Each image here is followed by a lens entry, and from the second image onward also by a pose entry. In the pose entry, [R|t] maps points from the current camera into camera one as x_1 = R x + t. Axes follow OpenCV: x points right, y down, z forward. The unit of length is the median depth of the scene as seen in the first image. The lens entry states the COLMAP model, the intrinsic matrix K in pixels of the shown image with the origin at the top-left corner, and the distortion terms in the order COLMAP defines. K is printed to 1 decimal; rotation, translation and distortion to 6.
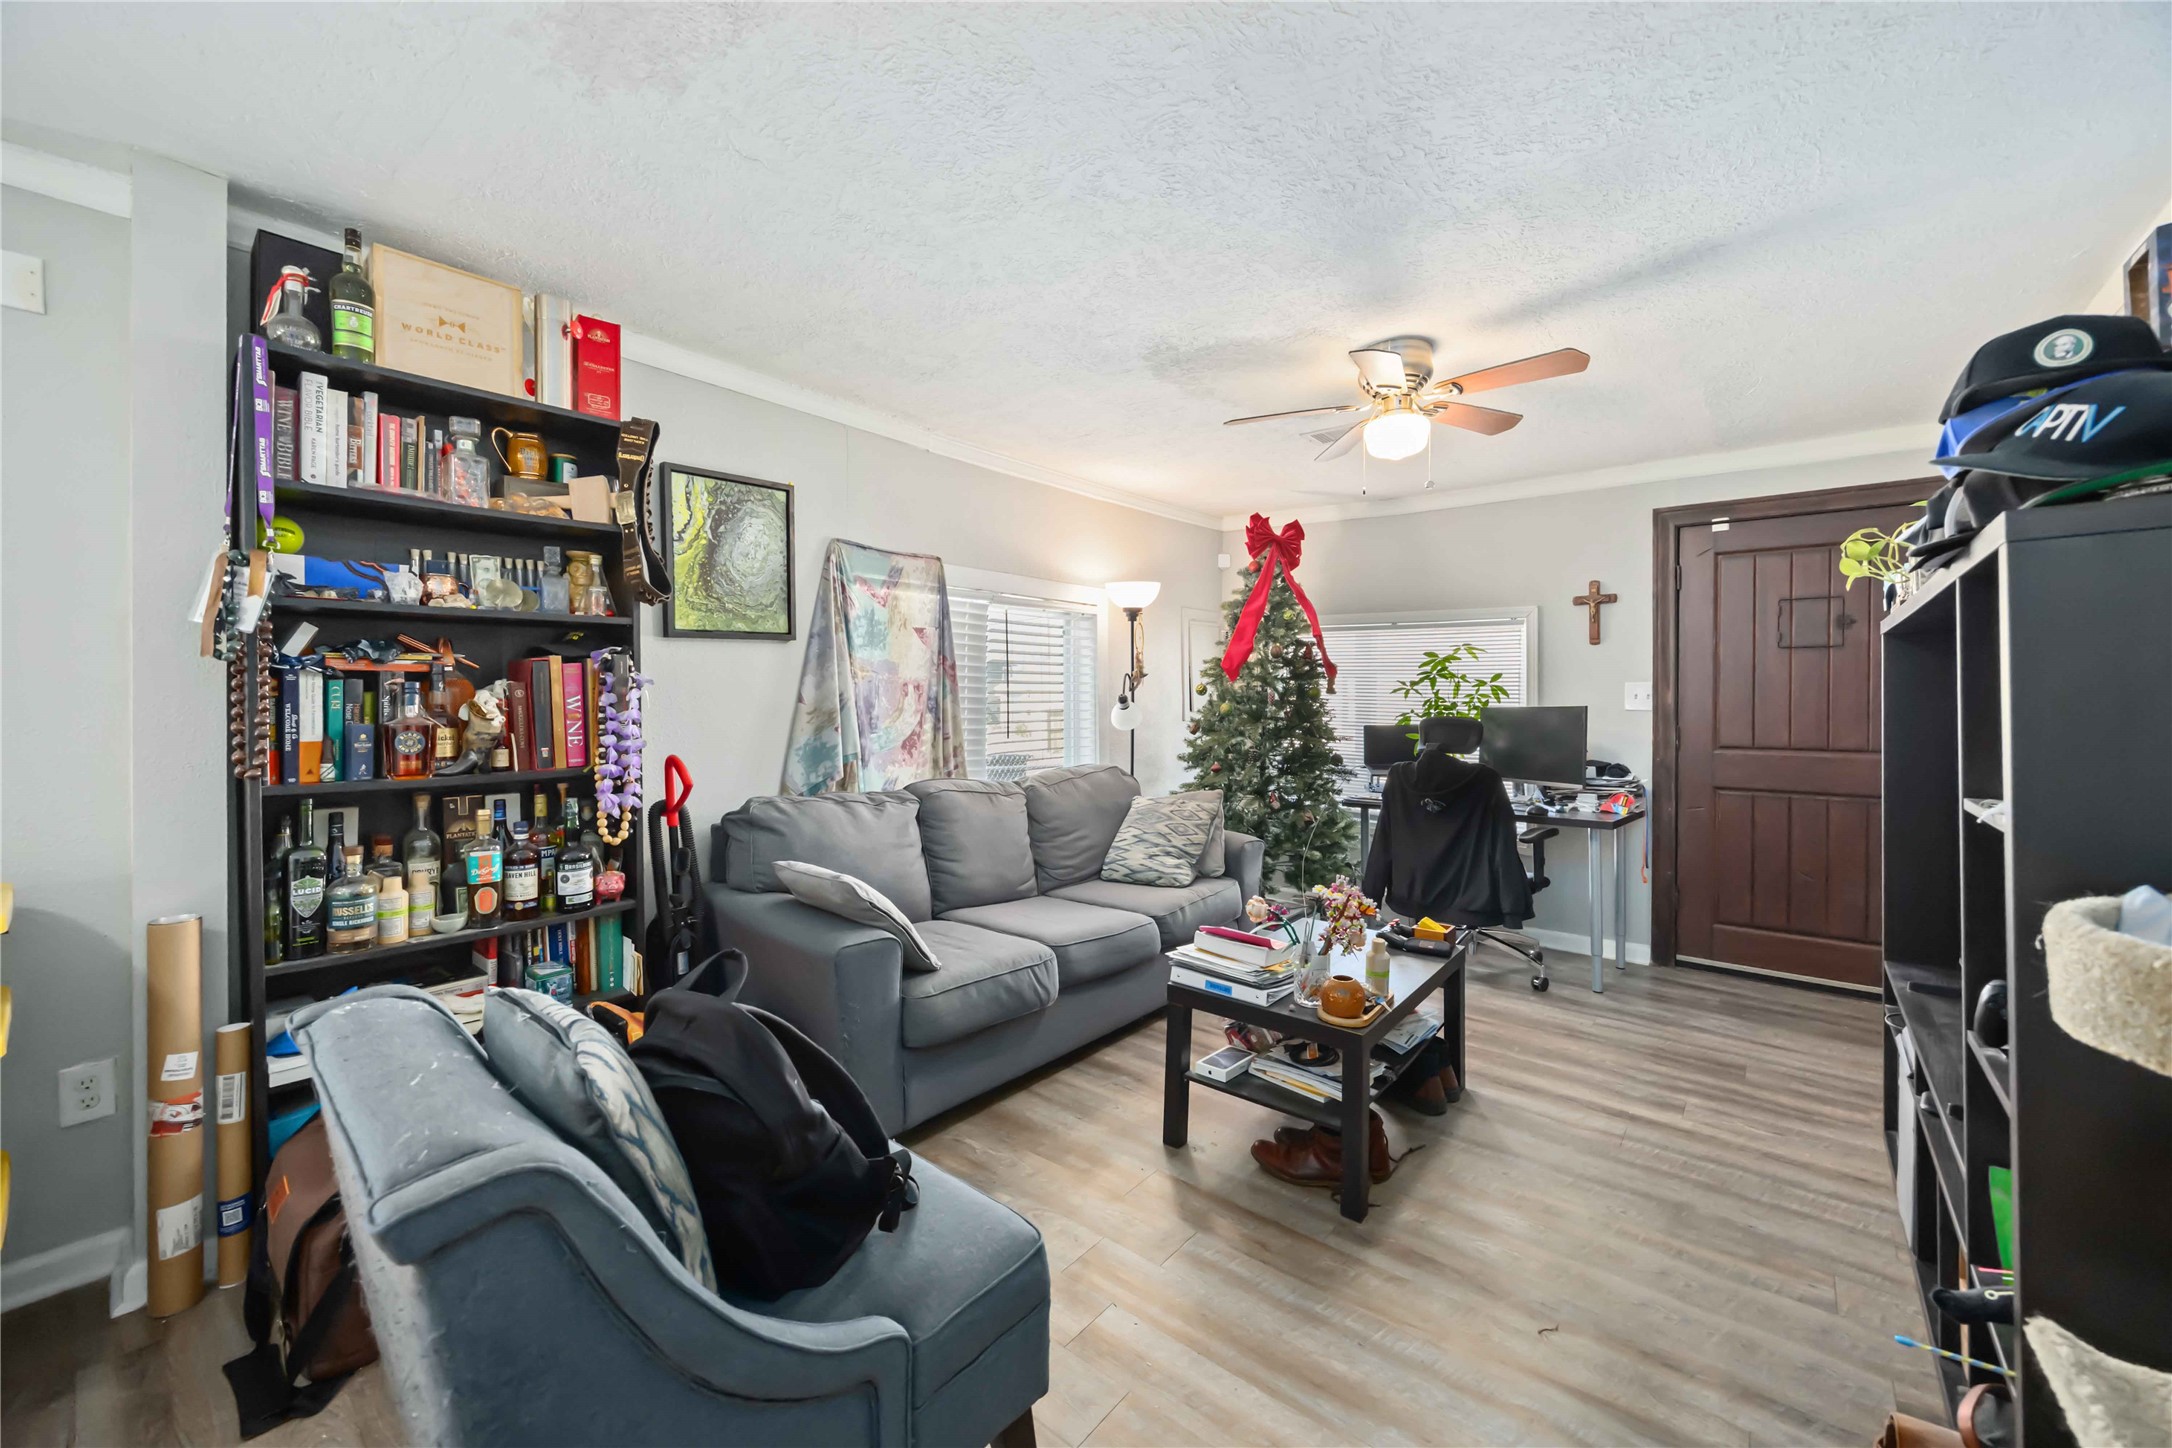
lens RADIAL K [[840.0, 0, 1082.4], [0, 840.0, 703.9], [0, 0, 1]] dist [-0.001303, -0.000158]
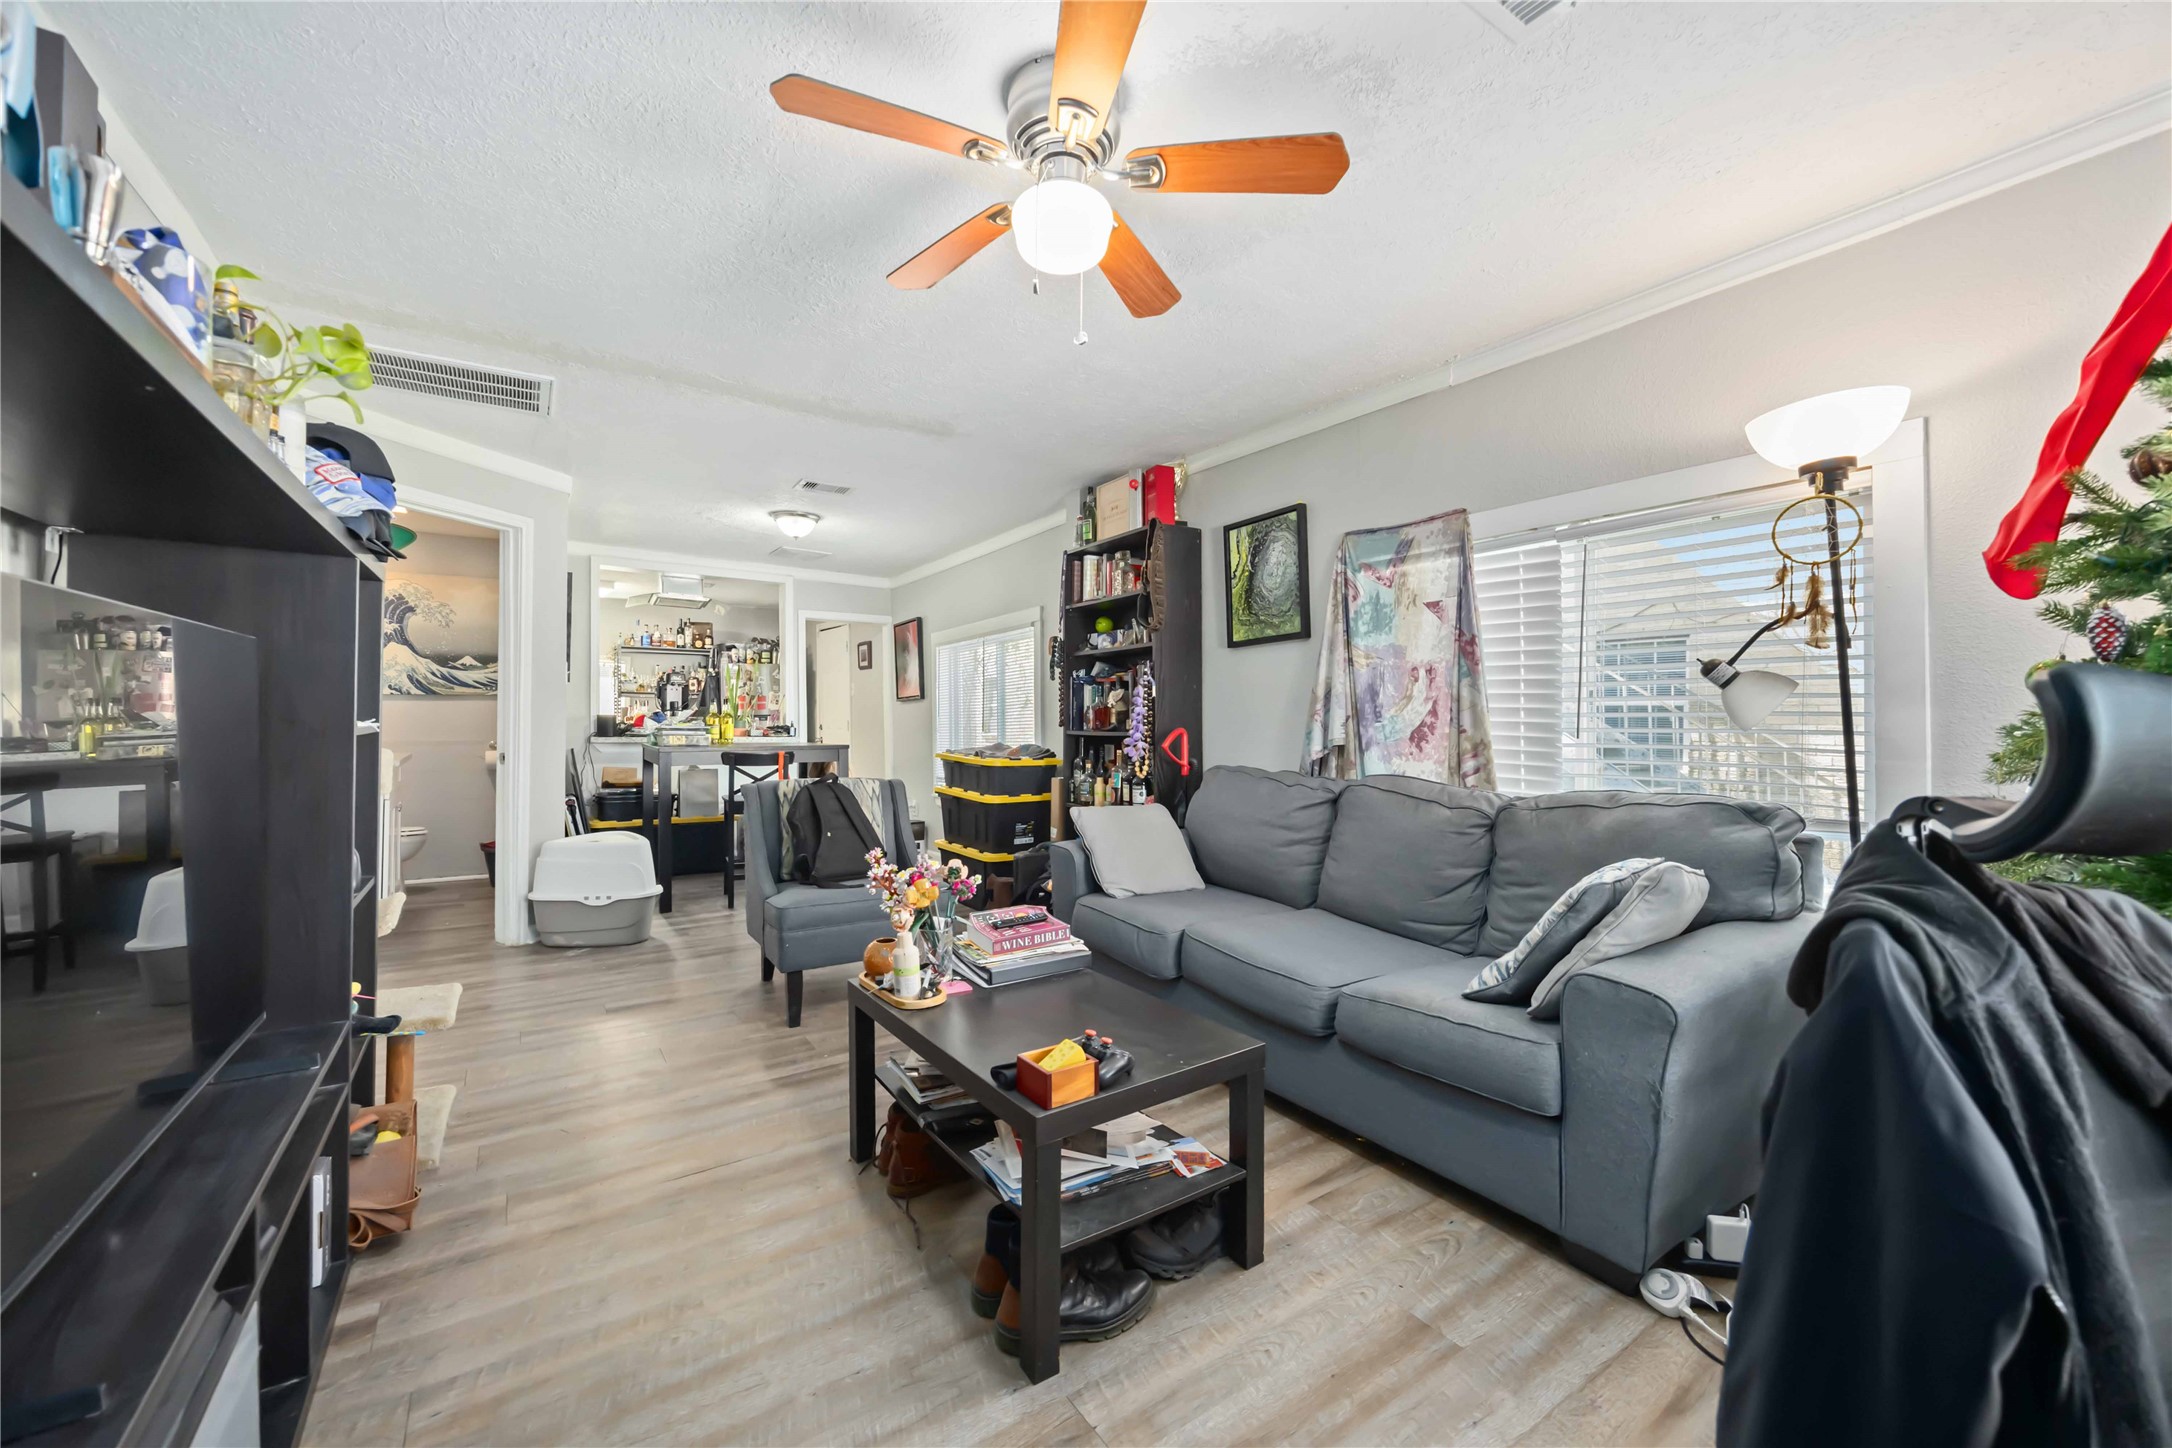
lens RADIAL K [[848.8, 0, 1100.9], [0, 848.8, 731.4], [0, 0, 1]] dist [-0.001425, -0.000089]
pose [[-0.262789, 0.011036, -0.964790, 0.754215], [-0.011828, 0.999823, 0.014659, 0.034207], [0.964781, 0.015264, -0.262612, 0.929365]]
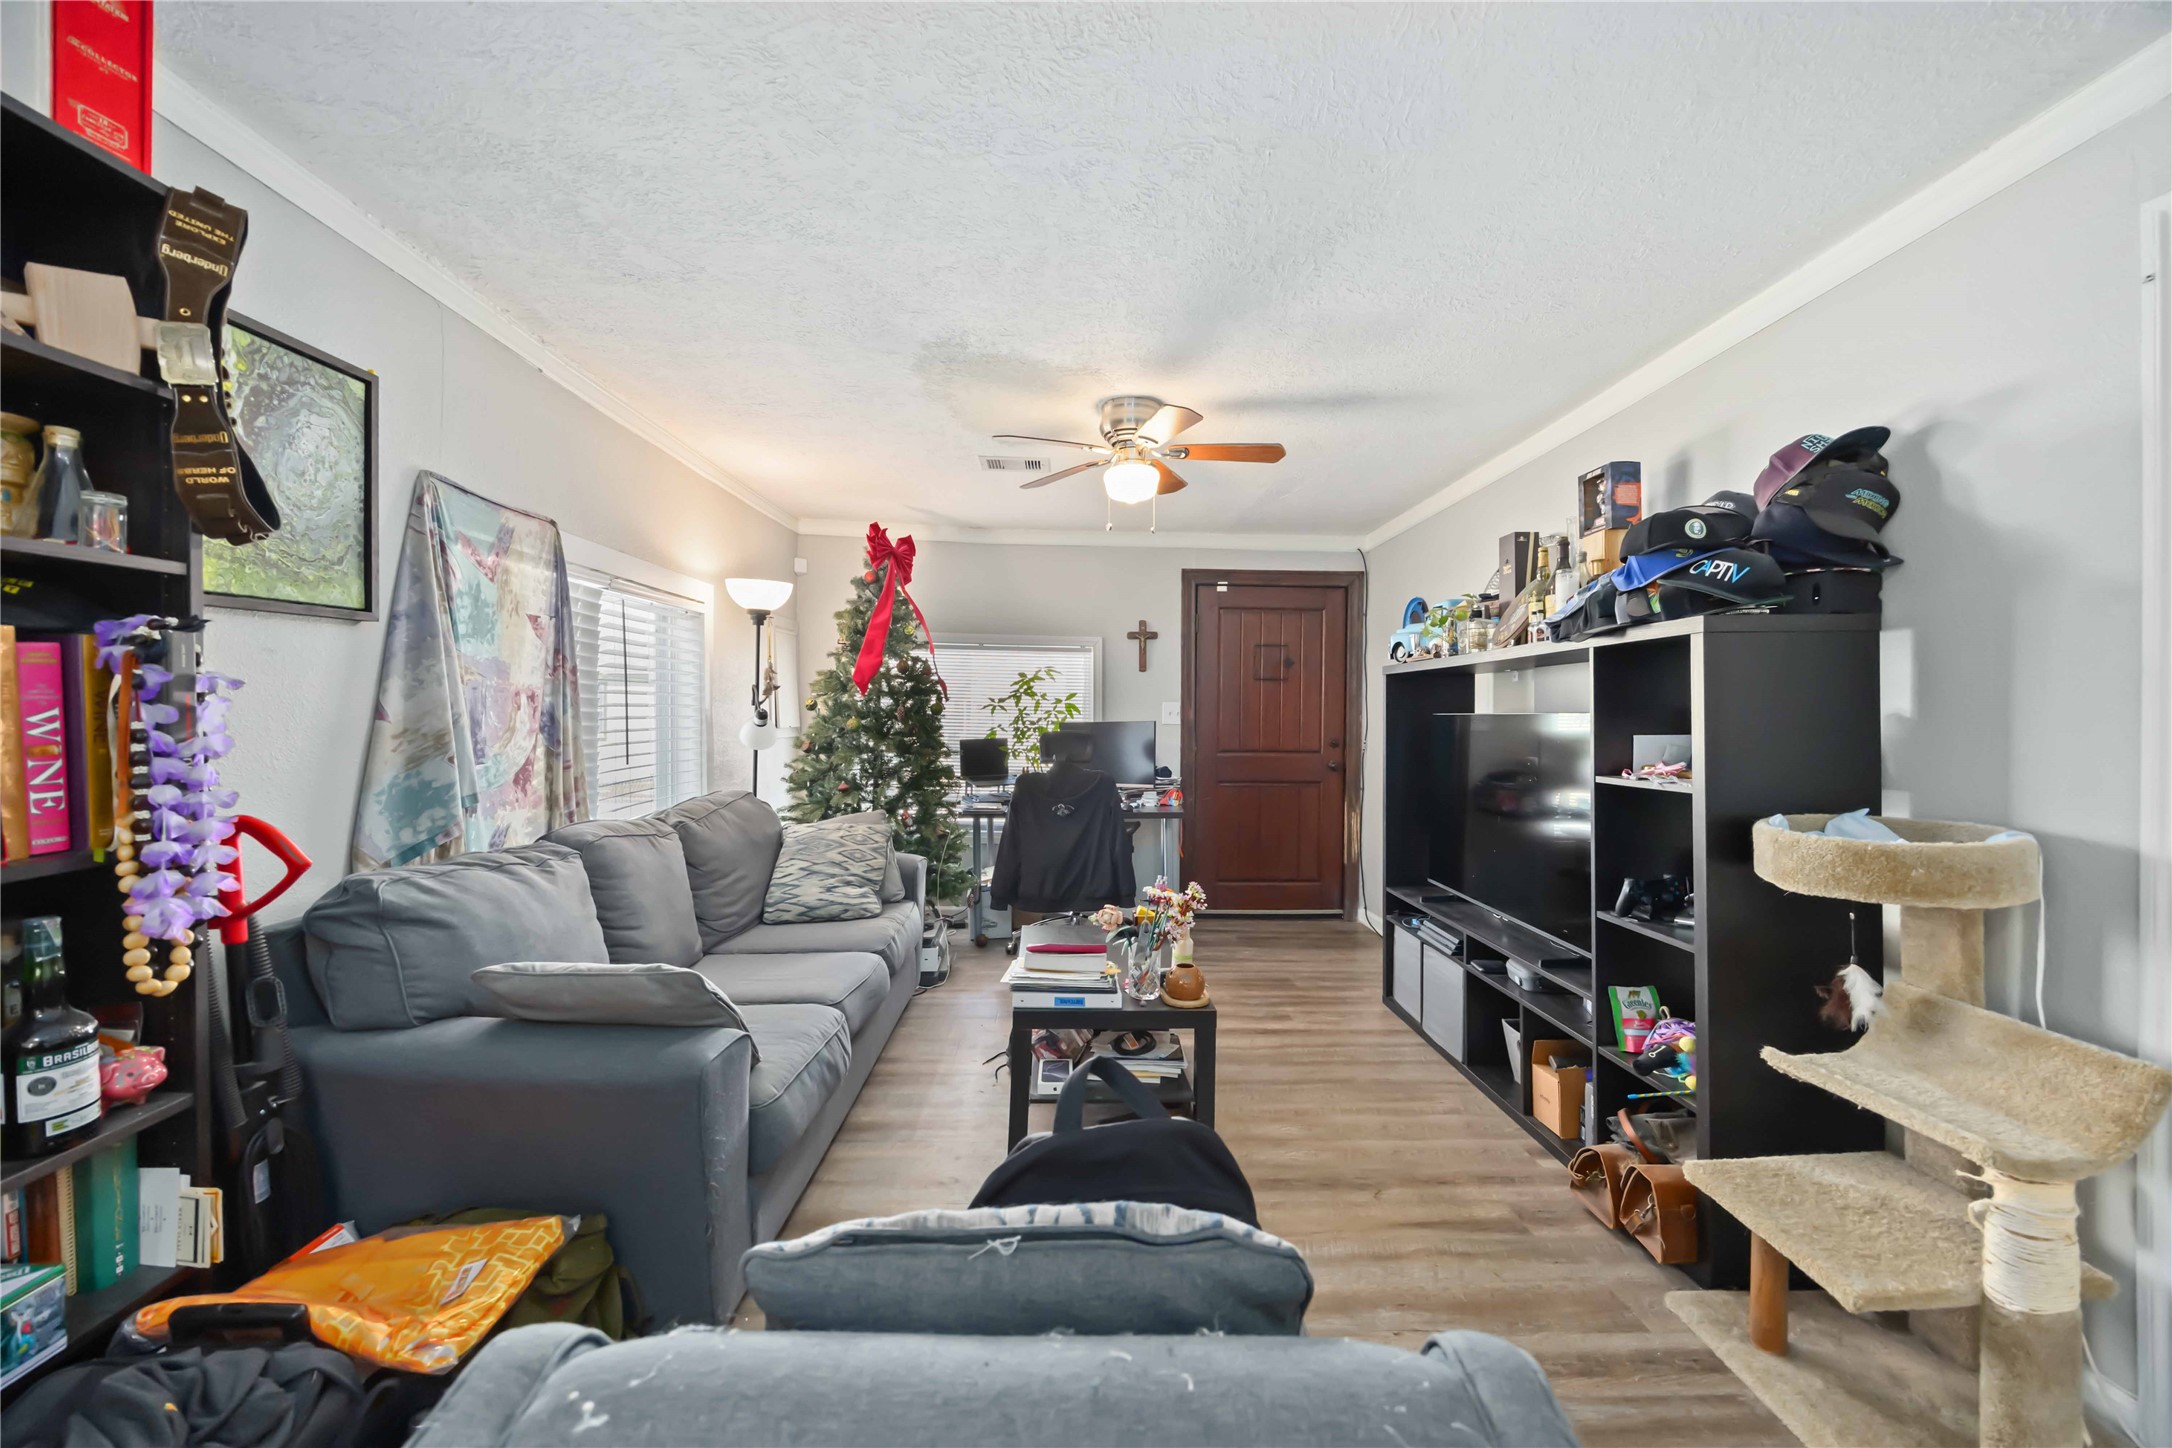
lens RADIAL K [[827.7, 0, 1086.0], [0, 827.7, 724.0], [0, 0, 1]] dist [0.001909, 0.000326]
pose [[0.751498, -0.005367, 0.659714, -0.316340], [-0.000004, 0.999967, 0.008139, -0.003350], [-0.659736, -0.006119, 0.751473, 0.158506]]
